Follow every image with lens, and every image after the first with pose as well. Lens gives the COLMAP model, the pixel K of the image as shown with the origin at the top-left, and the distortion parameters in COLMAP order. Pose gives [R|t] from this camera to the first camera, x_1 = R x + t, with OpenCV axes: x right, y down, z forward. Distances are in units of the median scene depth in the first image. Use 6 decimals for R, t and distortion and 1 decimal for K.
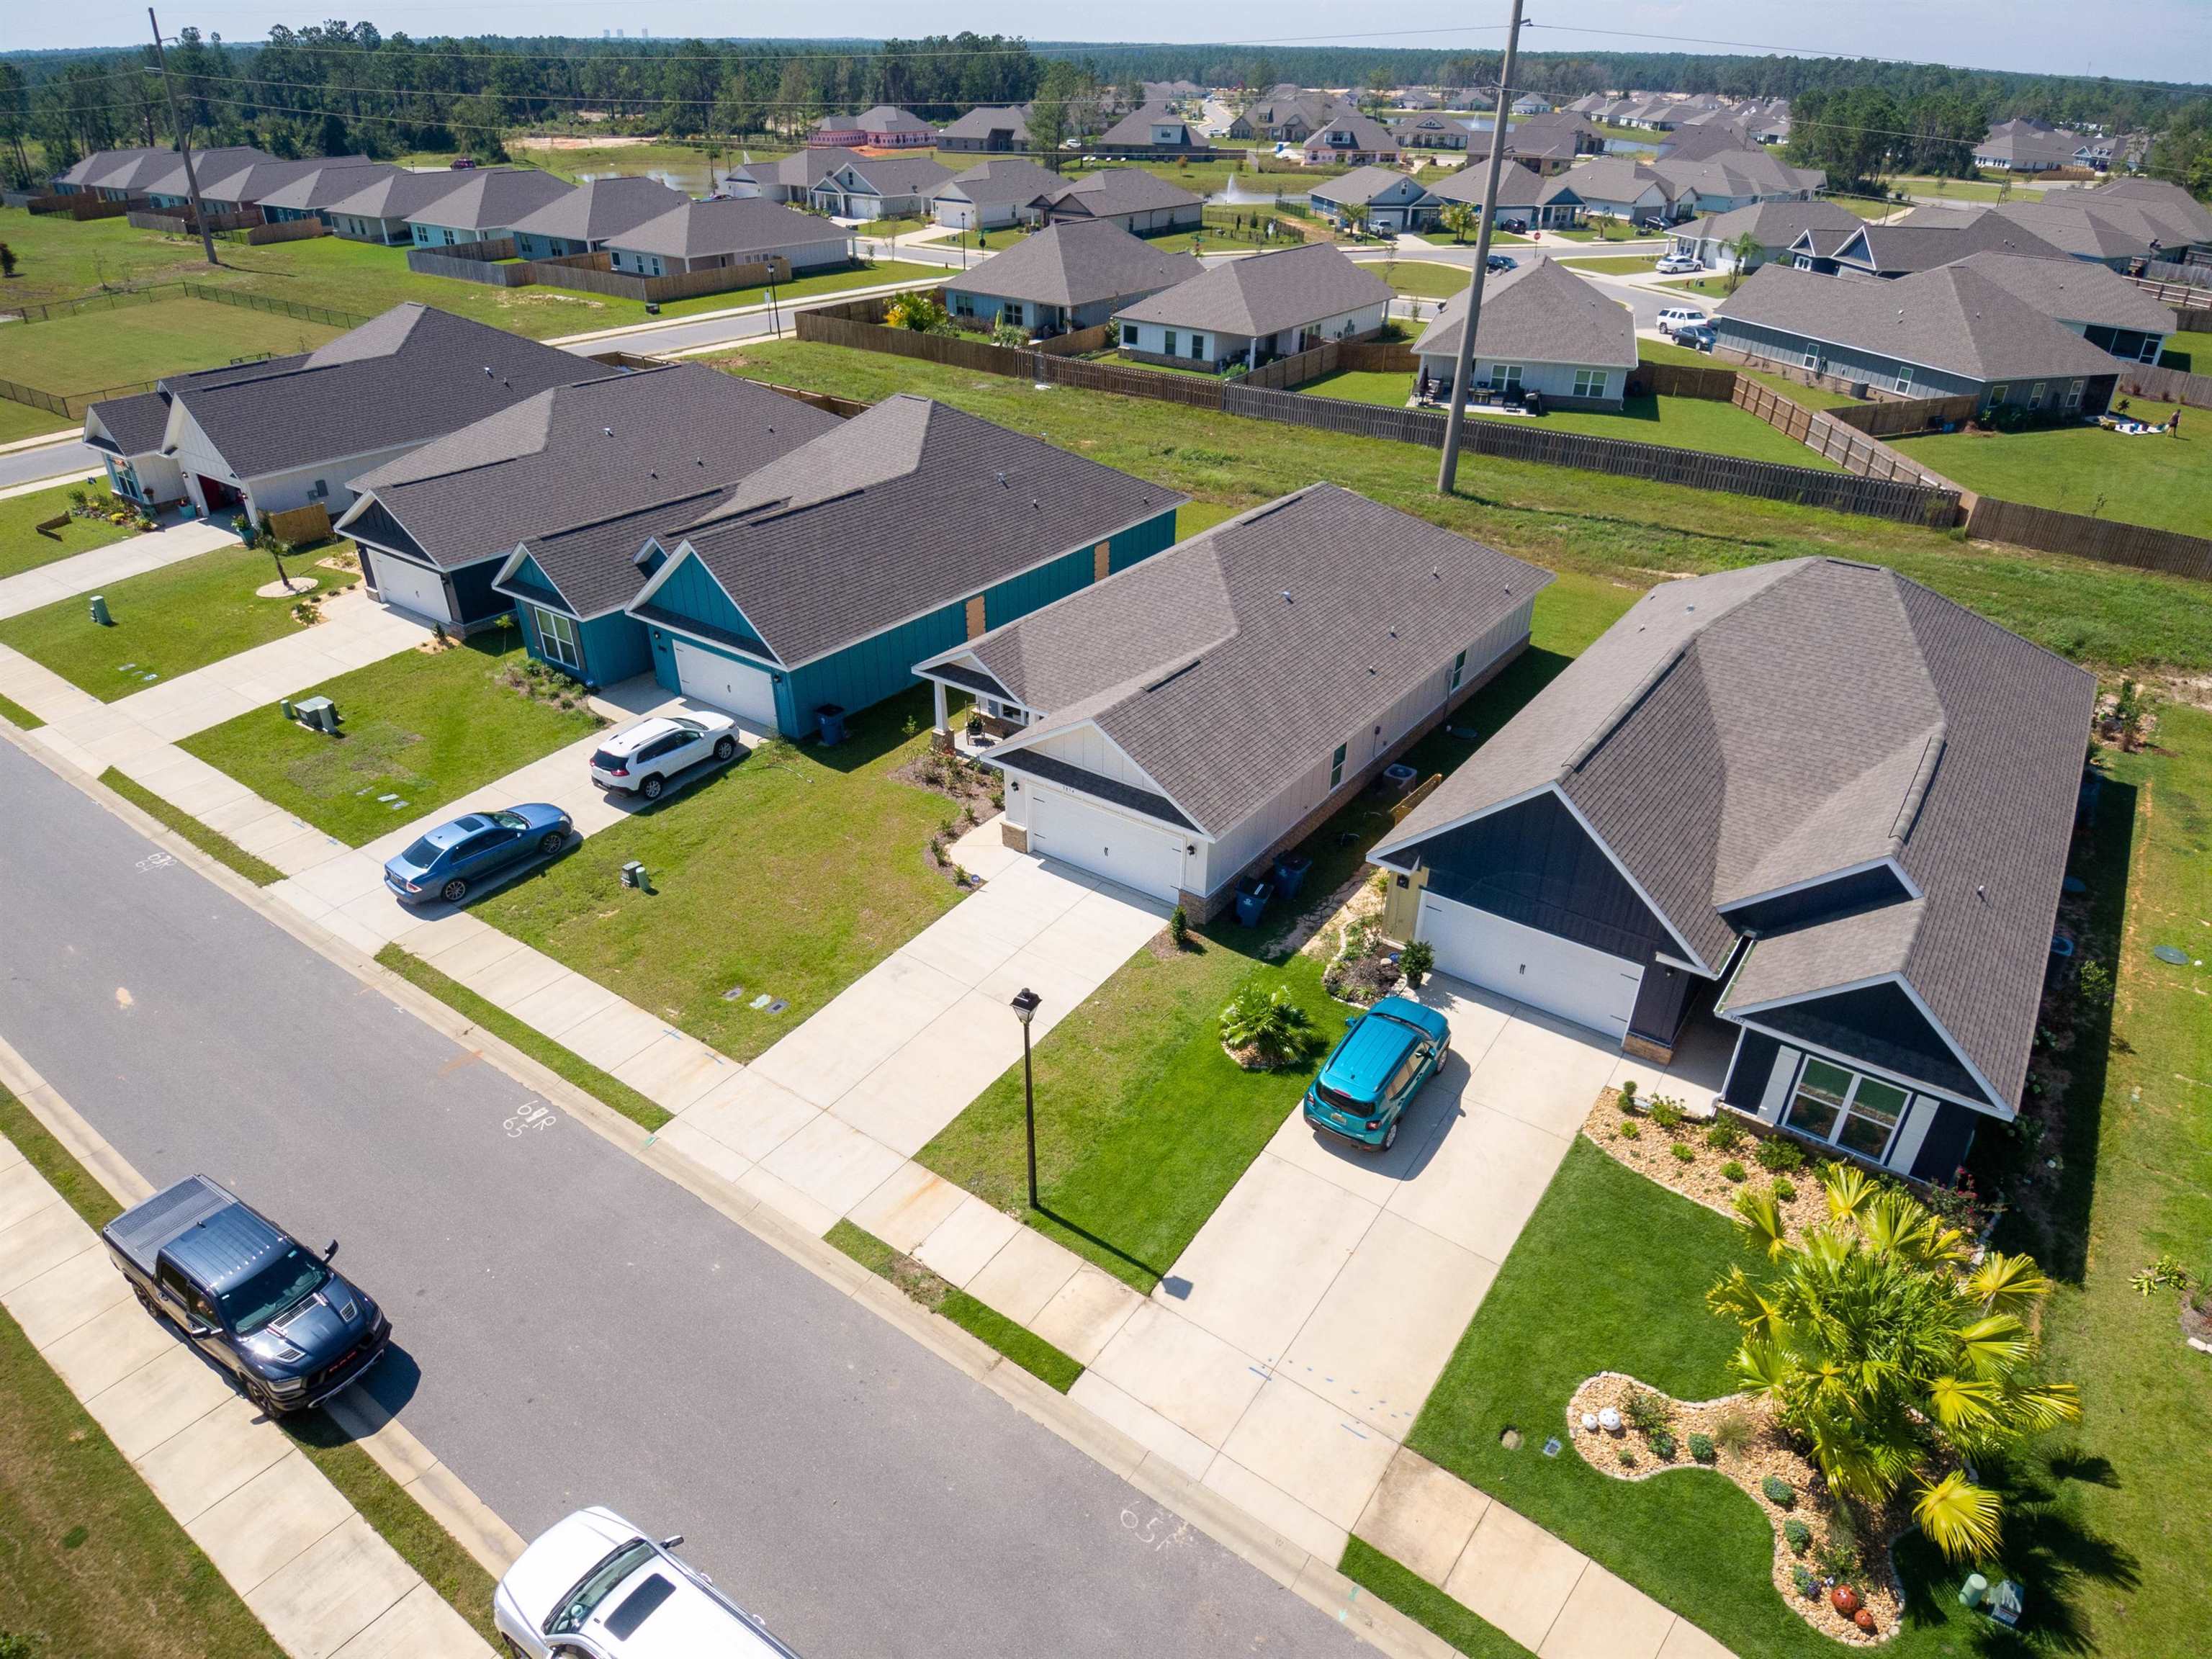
lens RADIAL K [[1315.1, 0, 1119.1], [0, 1315.1, 855.0], [0, 0, 1]] dist [0.102772, -0.141389]
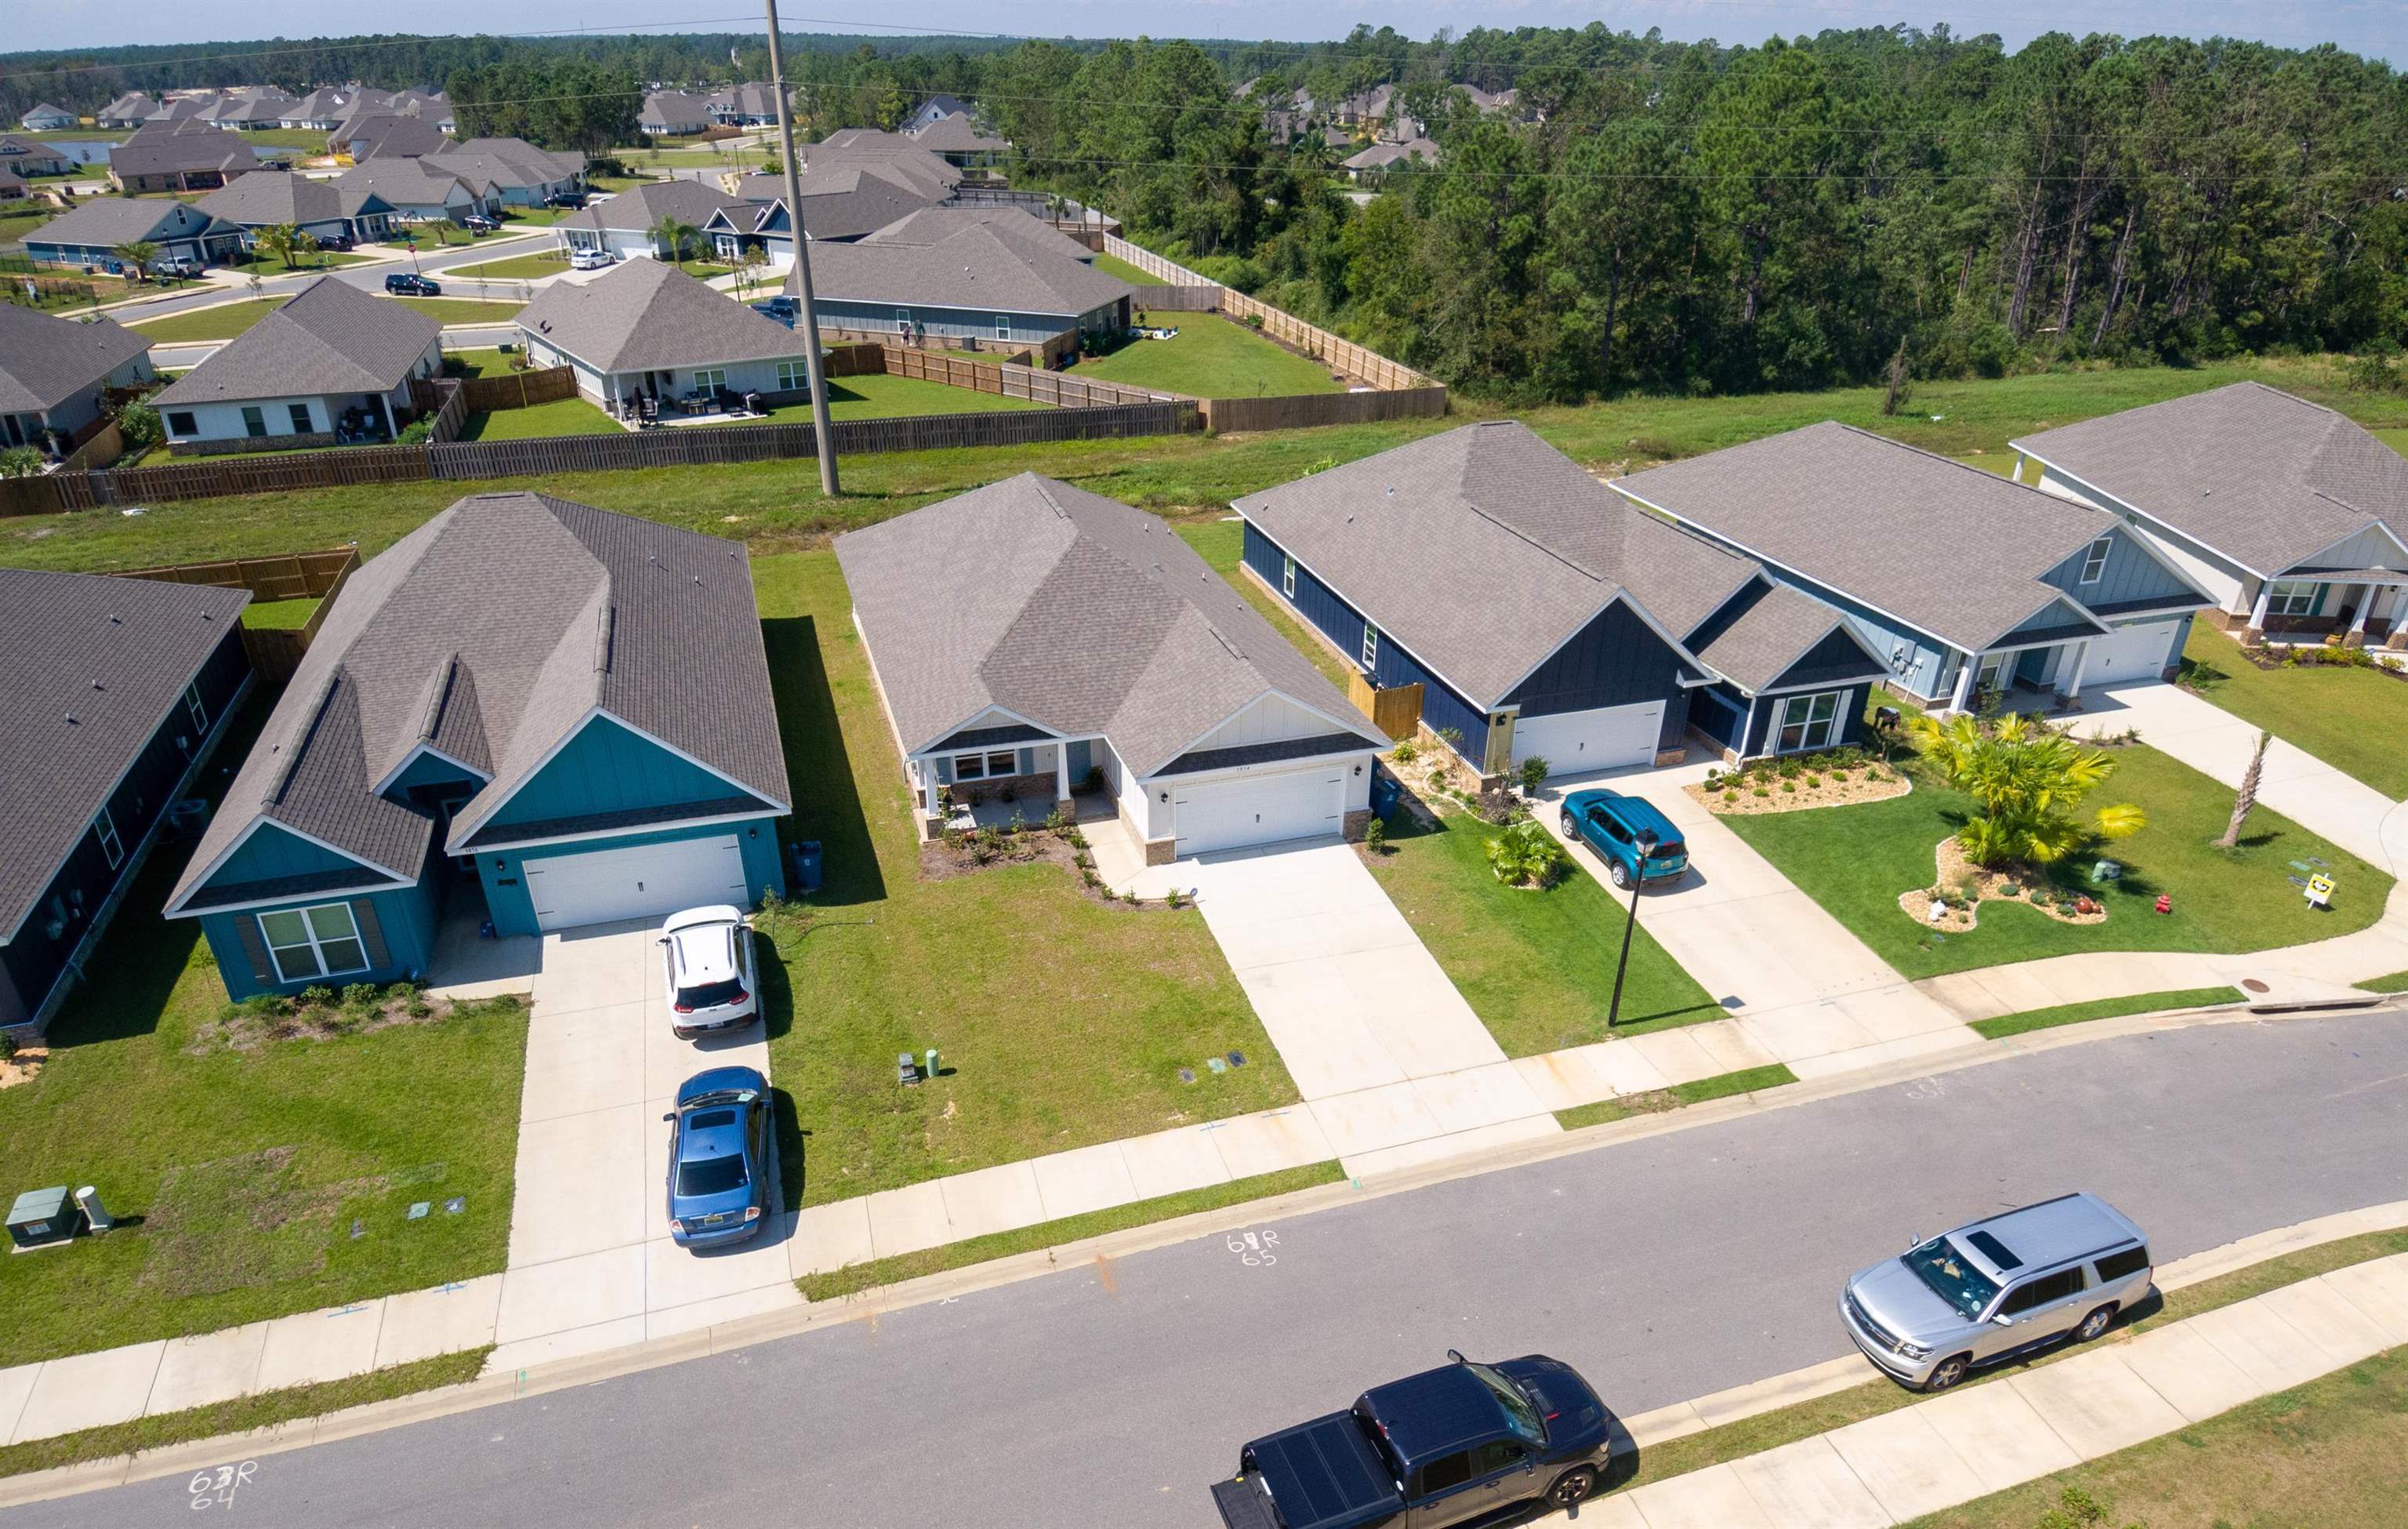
lens RADIAL K [[1439.4, 0, 1218.0], [0, 1439.4, 888.4], [0, 0, 1]] dist [0.085097, -0.115721]
pose [[0.593700, -0.410444, 0.692139, -0.646032], [0.415055, 0.893084, 0.173582, -0.125945], [-0.689384, 0.184220, 0.700580, 0.175236]]
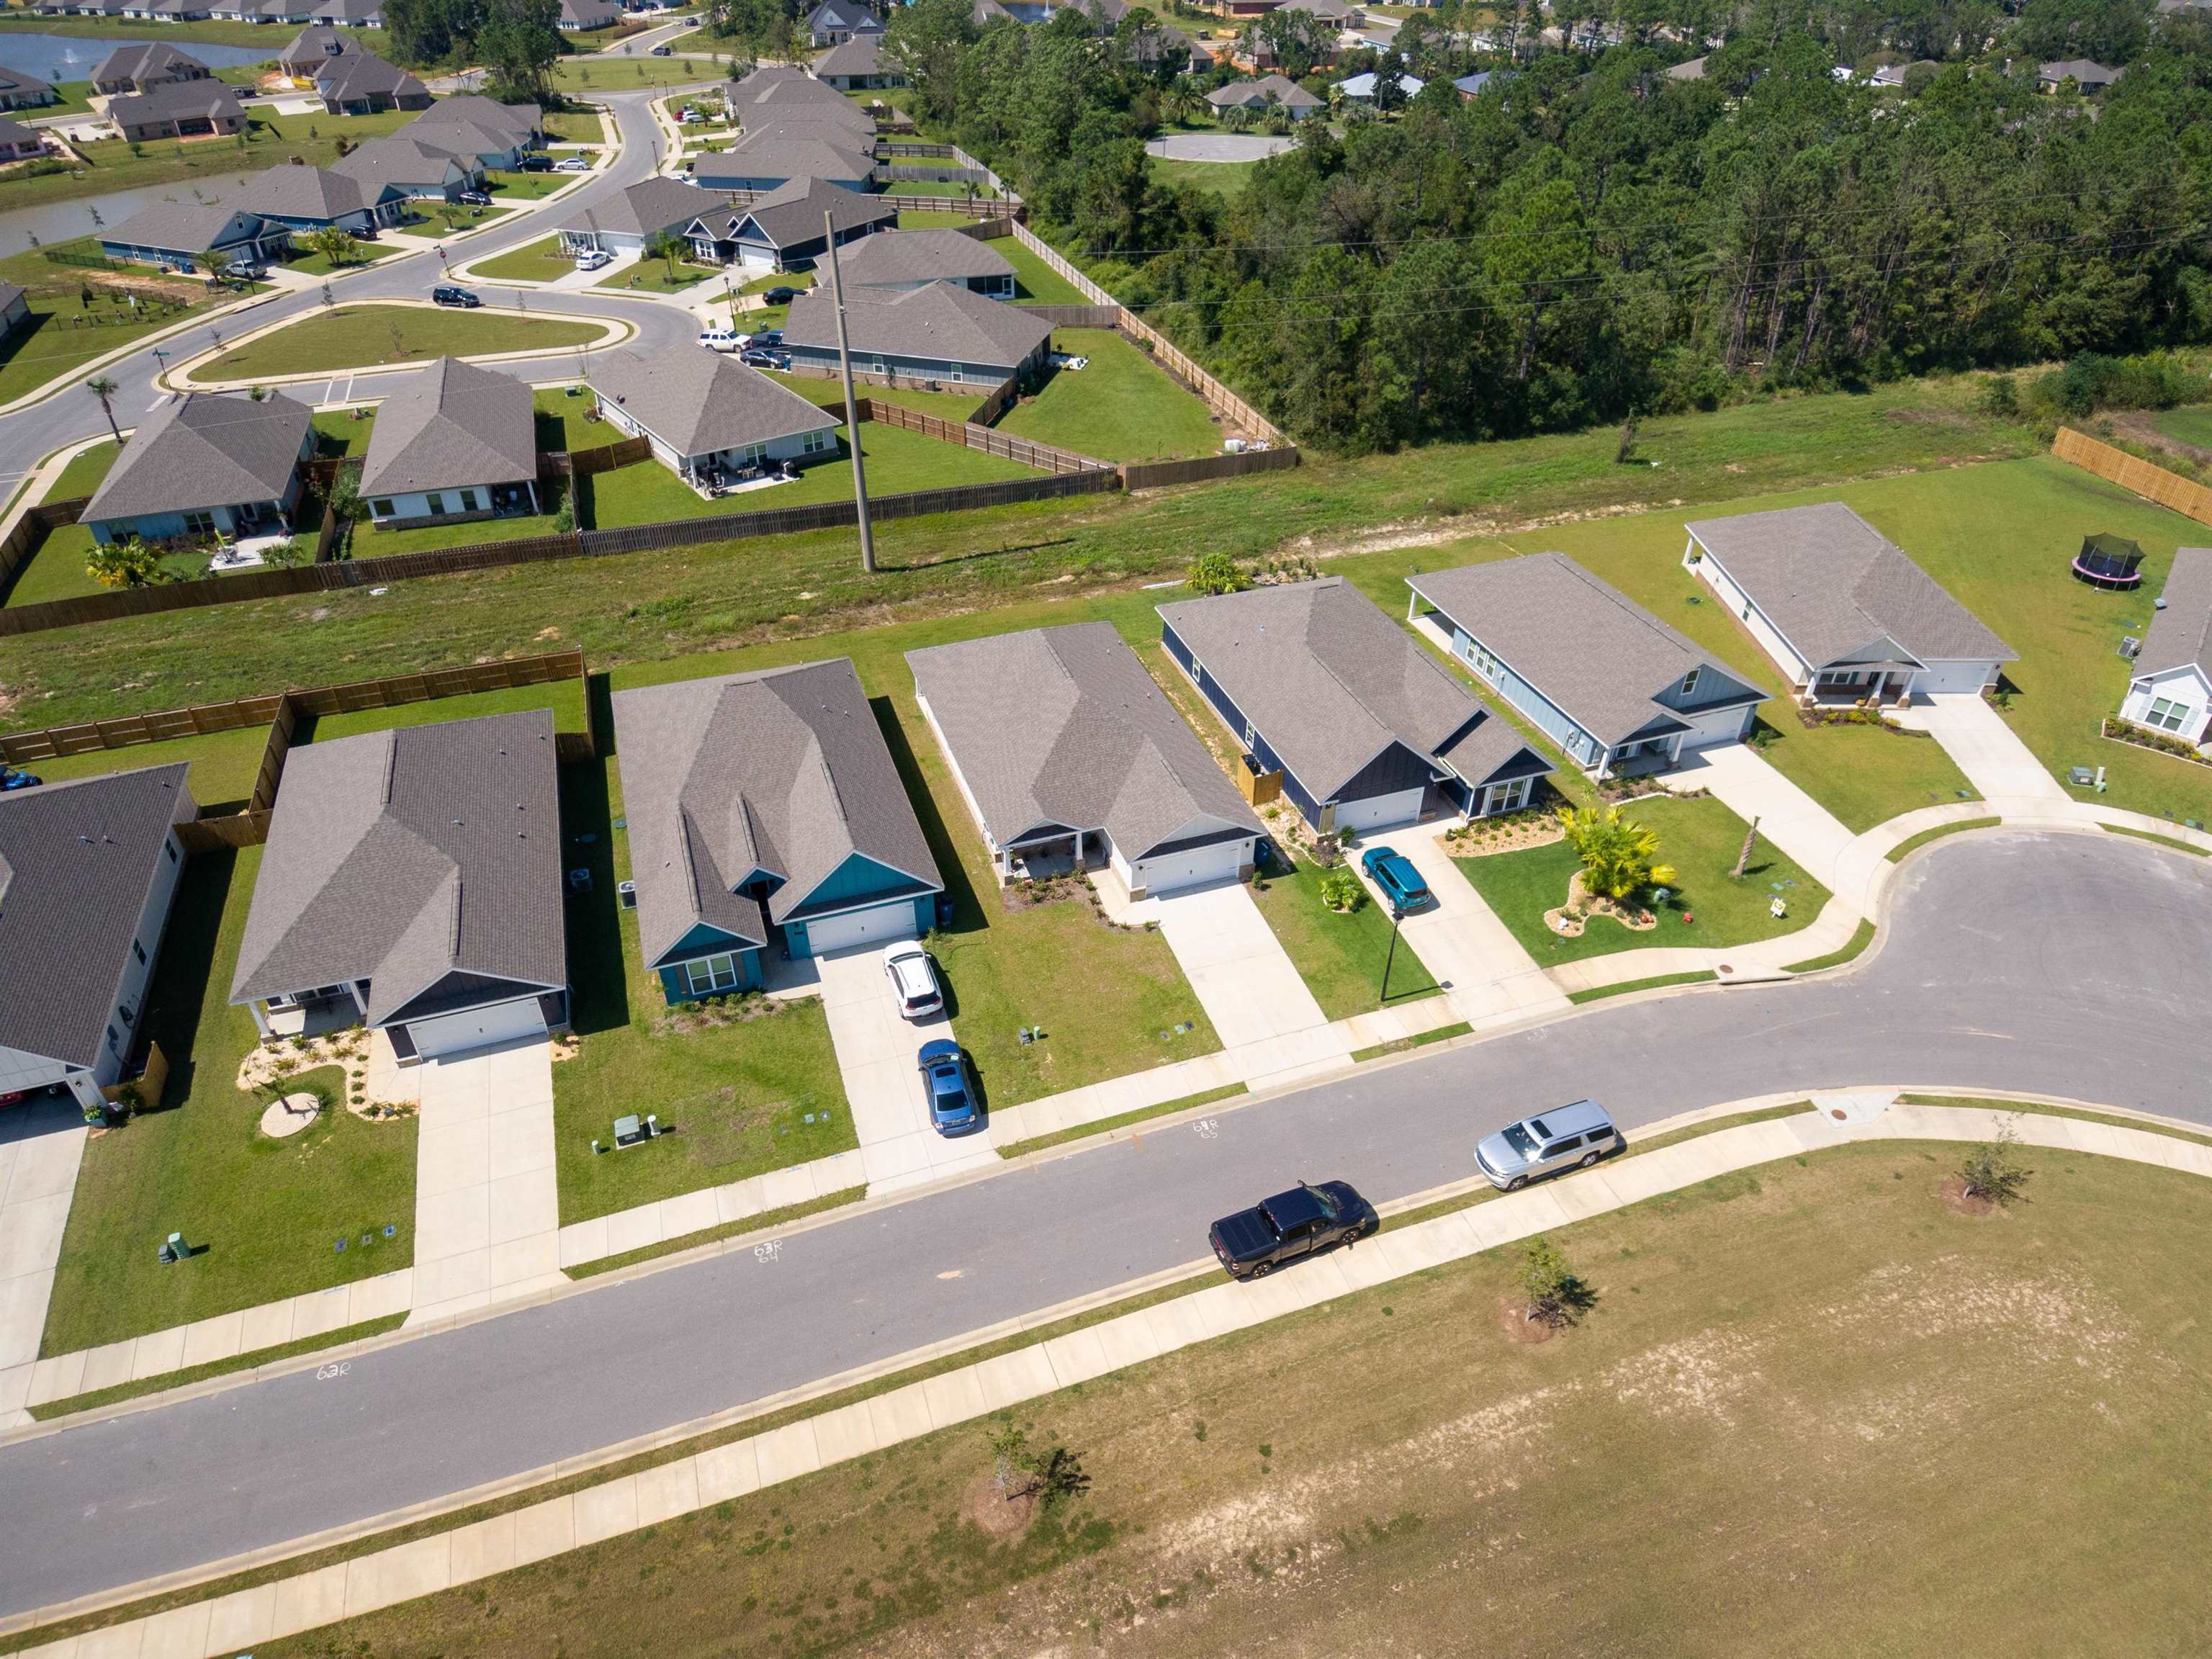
lens RADIAL K [[1315.1, 0, 1119.1], [0, 1315.1, 855.0], [0, 0, 1]] dist [0.102772, -0.141389]
pose [[0.569941, -0.504629, 0.648473, -0.964870], [0.421448, 0.857012, 0.296500, -0.472640], [-0.705372, 0.104311, 0.701121, -0.179693]]
